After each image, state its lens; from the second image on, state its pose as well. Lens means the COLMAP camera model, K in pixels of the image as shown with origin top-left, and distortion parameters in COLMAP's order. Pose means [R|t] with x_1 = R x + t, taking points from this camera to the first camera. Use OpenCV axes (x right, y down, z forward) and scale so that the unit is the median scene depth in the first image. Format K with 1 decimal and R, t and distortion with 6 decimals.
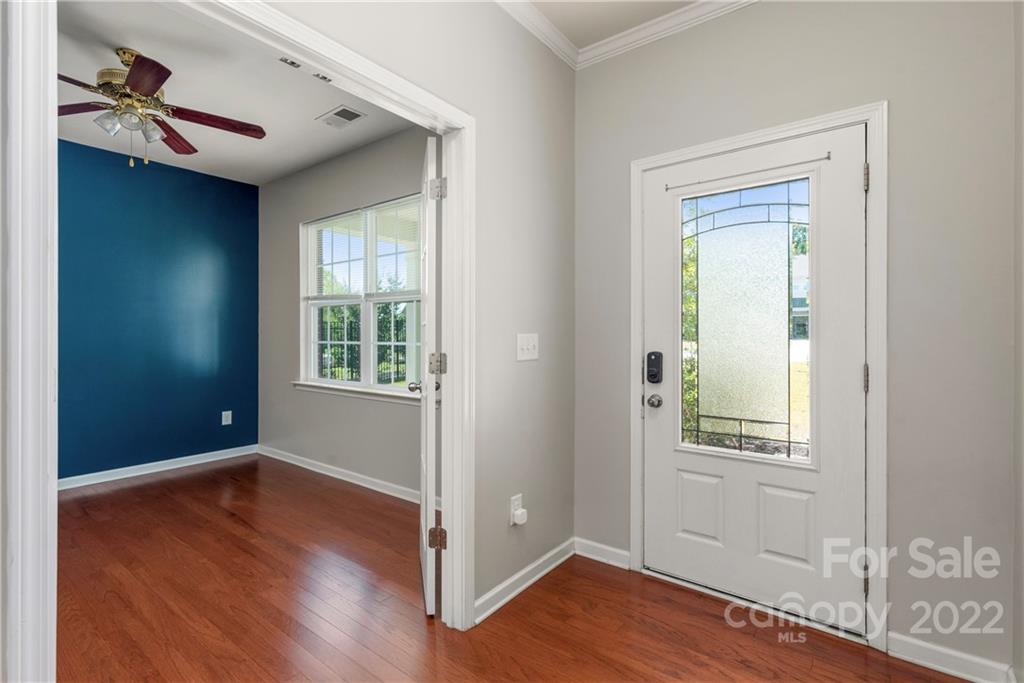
lens RADIAL K [[483.5, 0, 514.3], [0, 483.5, 333.9], [0, 0, 1]] dist [0.000853, 0.000182]
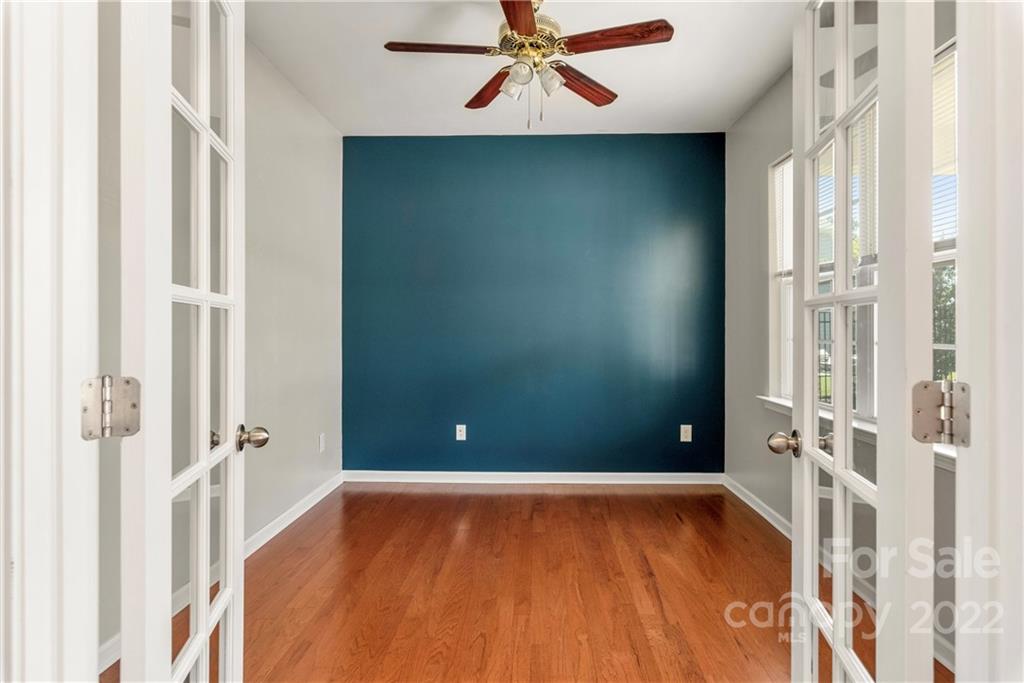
lens RADIAL K [[559.5, 0, 518.5], [0, 559.5, 331.8], [0, 0, 1]] dist [0.000736, -0.000402]
pose [[0.584653, 0.002810, -0.811279, -0.010063], [0.002505, 0.999983, 0.005269, 0.000774], [0.811280, -0.005112, 0.584636, 0.339208]]
